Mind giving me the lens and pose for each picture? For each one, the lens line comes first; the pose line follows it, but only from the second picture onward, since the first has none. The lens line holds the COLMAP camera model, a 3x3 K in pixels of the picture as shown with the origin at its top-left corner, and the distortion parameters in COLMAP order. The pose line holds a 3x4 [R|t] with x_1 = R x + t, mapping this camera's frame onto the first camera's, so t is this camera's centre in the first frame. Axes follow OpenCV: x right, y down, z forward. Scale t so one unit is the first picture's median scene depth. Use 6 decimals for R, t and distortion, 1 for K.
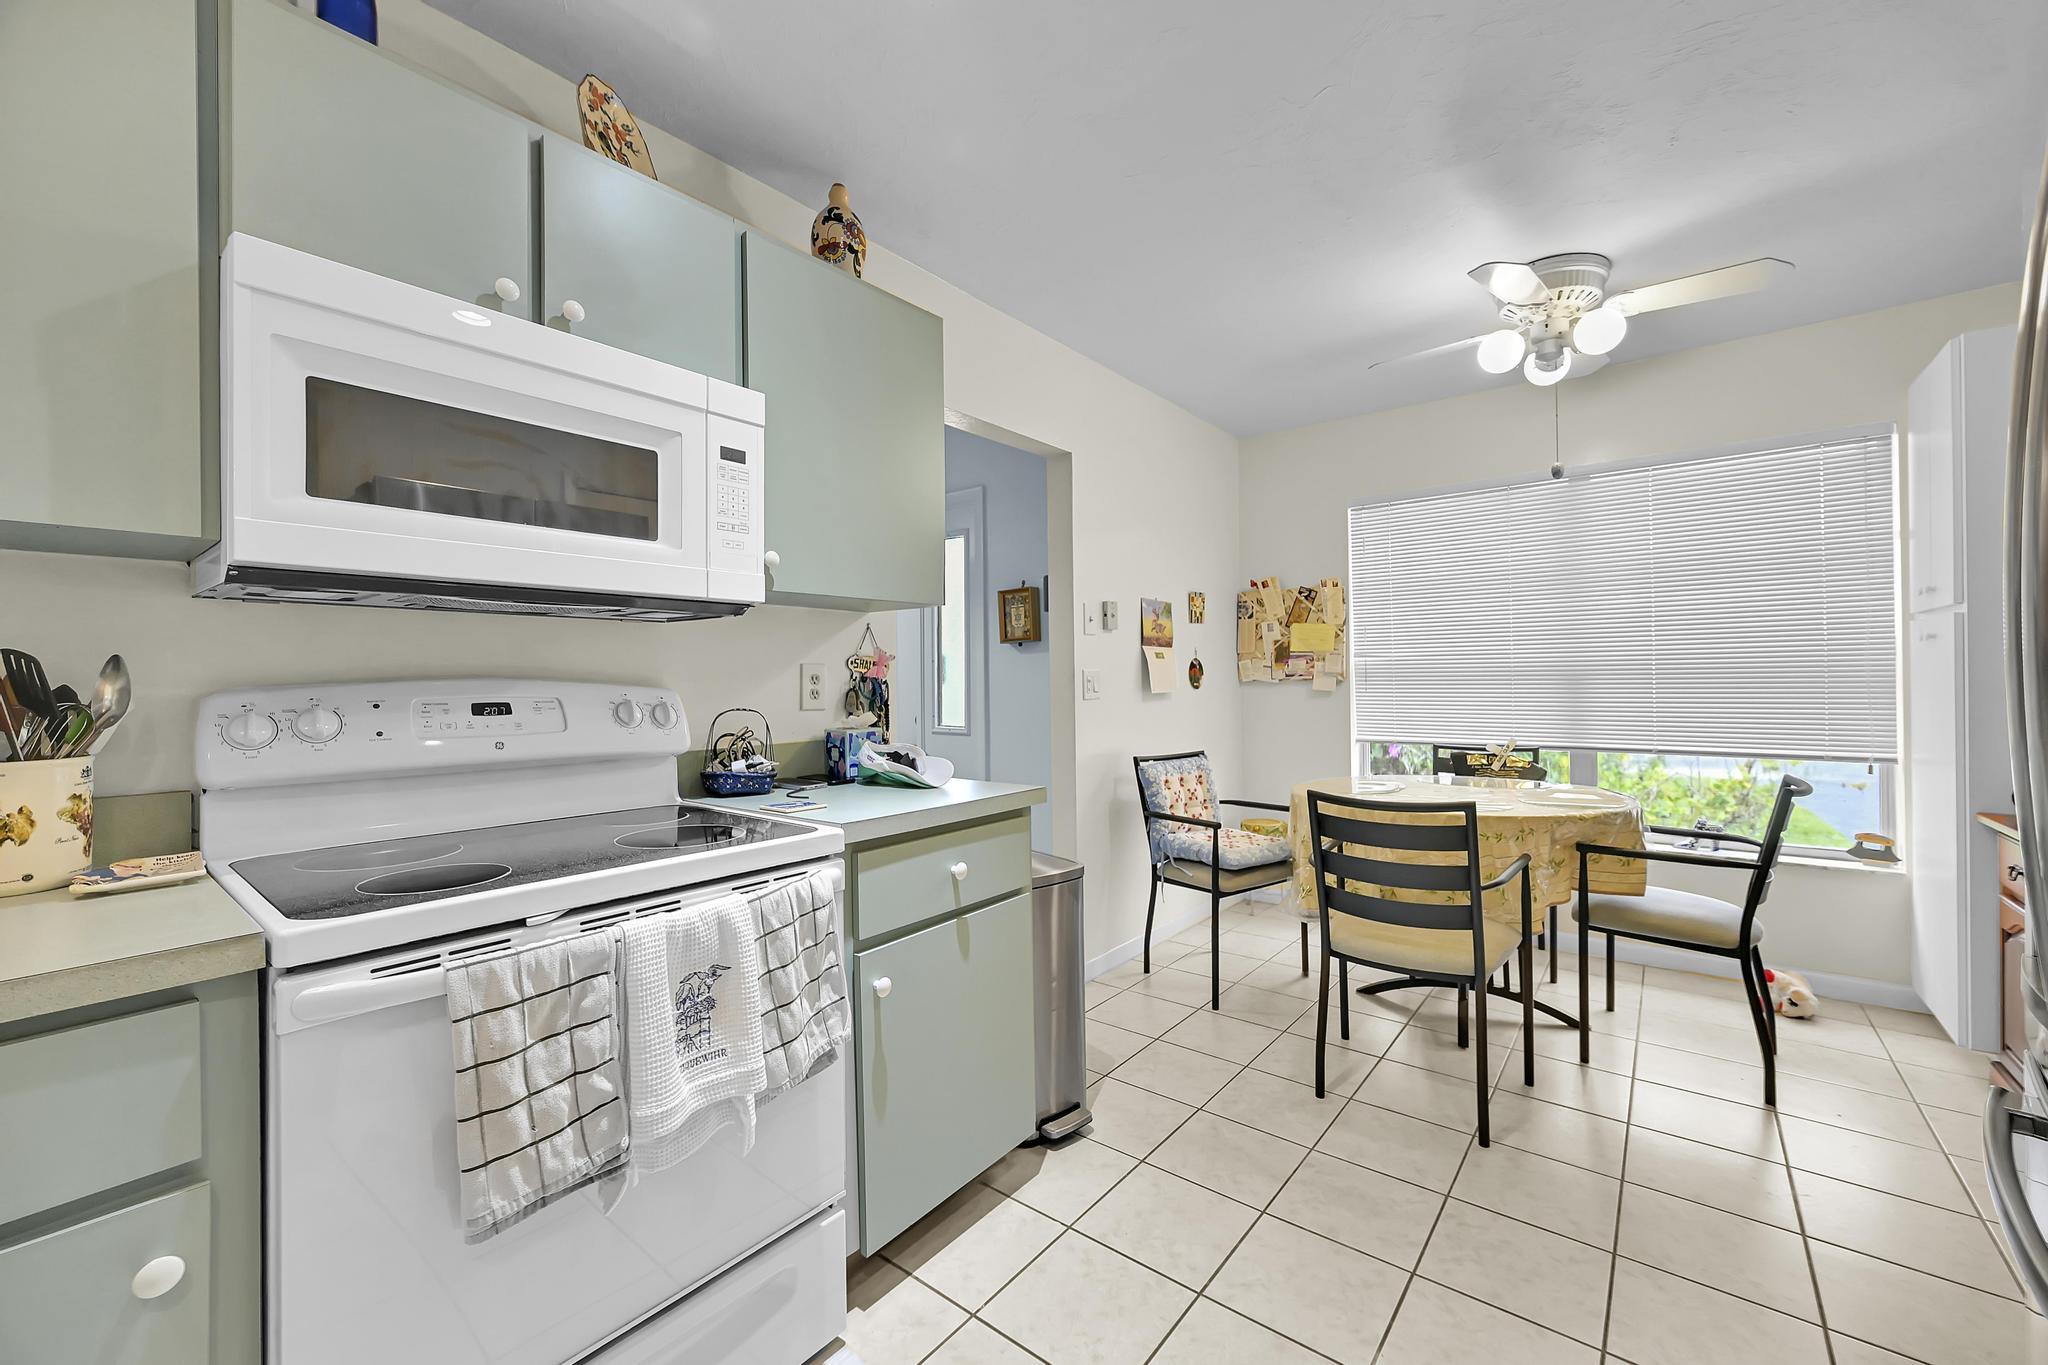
lens RADIAL K [[811.1, 0, 1008.2], [0, 811.1, 671.2], [0, 0, 1]] dist [0.000375, -0.000111]
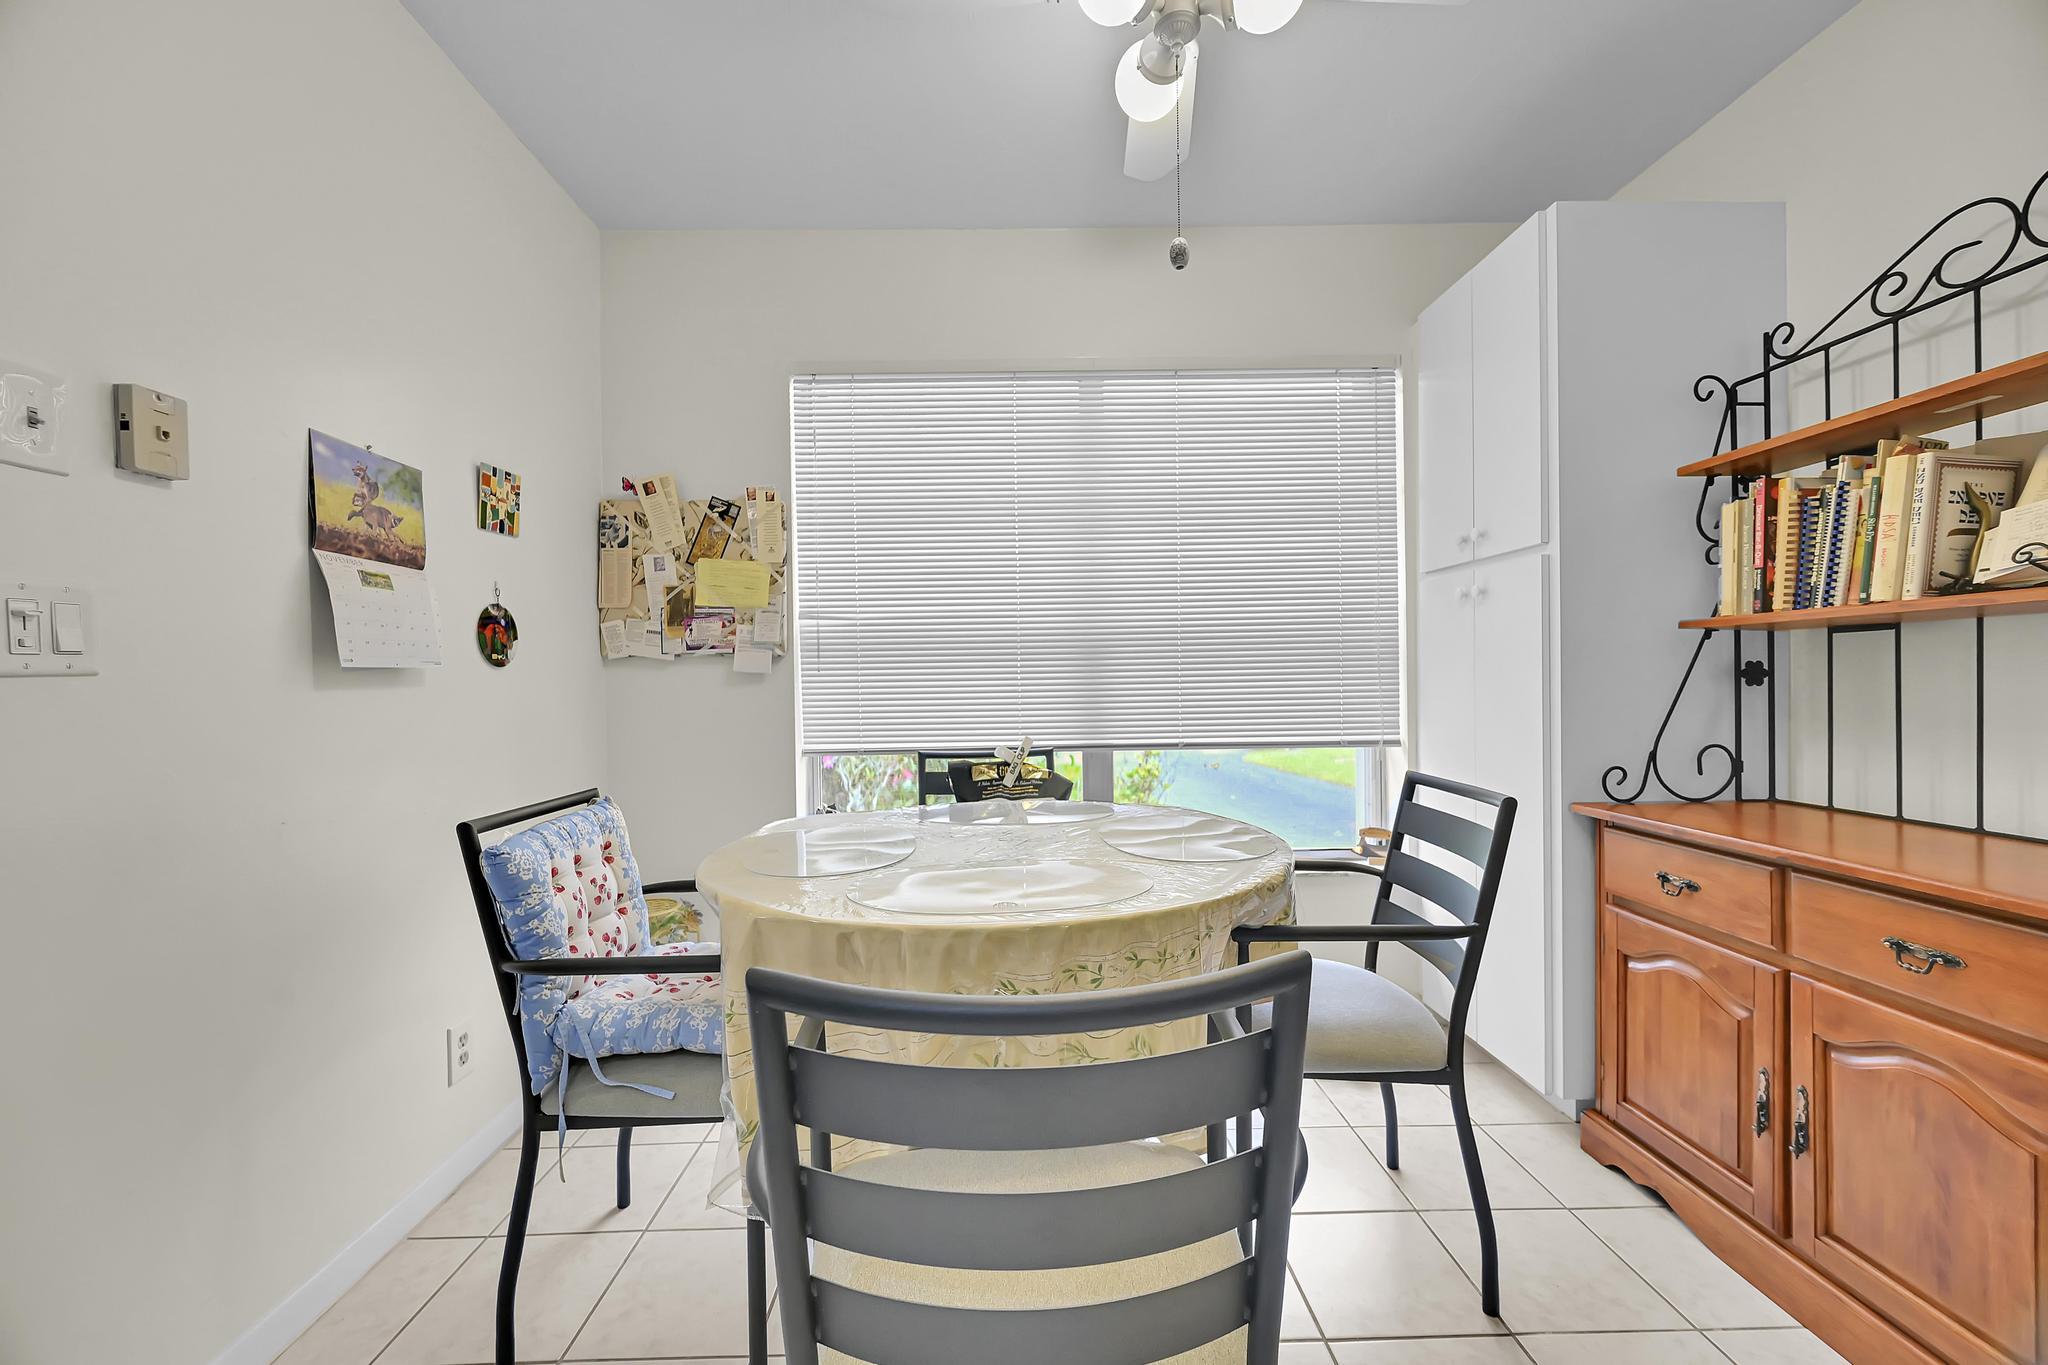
lens RADIAL K [[811.1, 0, 1026.9], [0, 811.1, 681.7], [0, 0, 1]] dist [0.000375, -0.000111]
pose [[0.752557, -0.001878, 0.658524, 0.172640], [-0.000065, 0.999996, 0.002926, 0.033808], [-0.658527, -0.002244, 0.752554, 0.486267]]
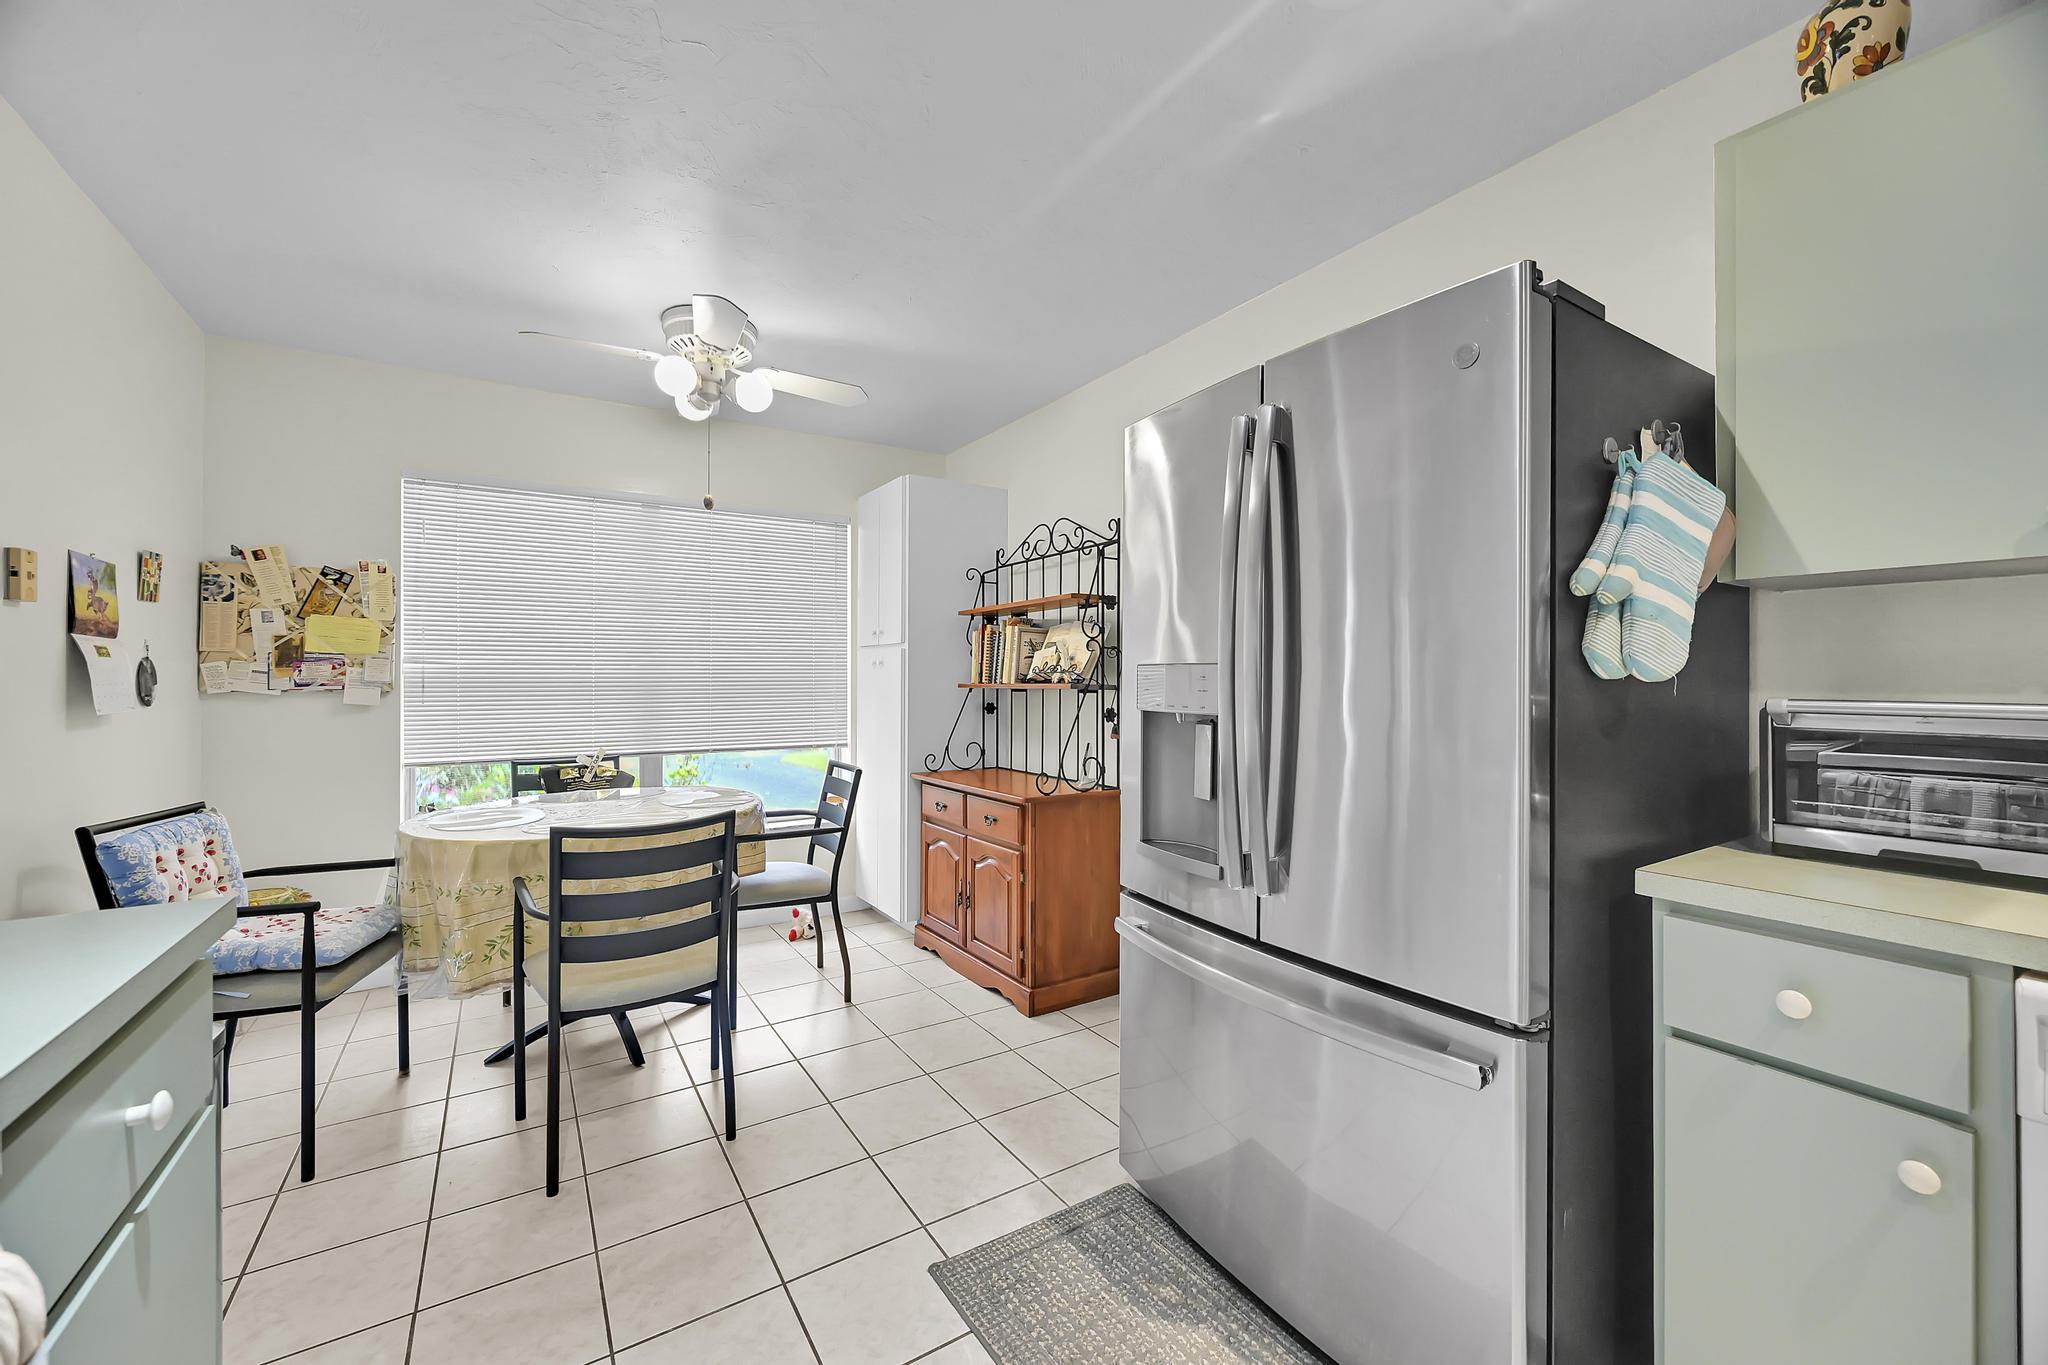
lens RADIAL K [[811.1, 0, 1020.9], [0, 811.1, 670.4], [0, 0, 1]] dist [0.000375, -0.000111]
pose [[0.312711, 0.019715, 0.949644, -0.175315], [-0.011450, 0.999790, -0.016986, -0.003143], [-0.949779, -0.005562, 0.312871, 0.187298]]
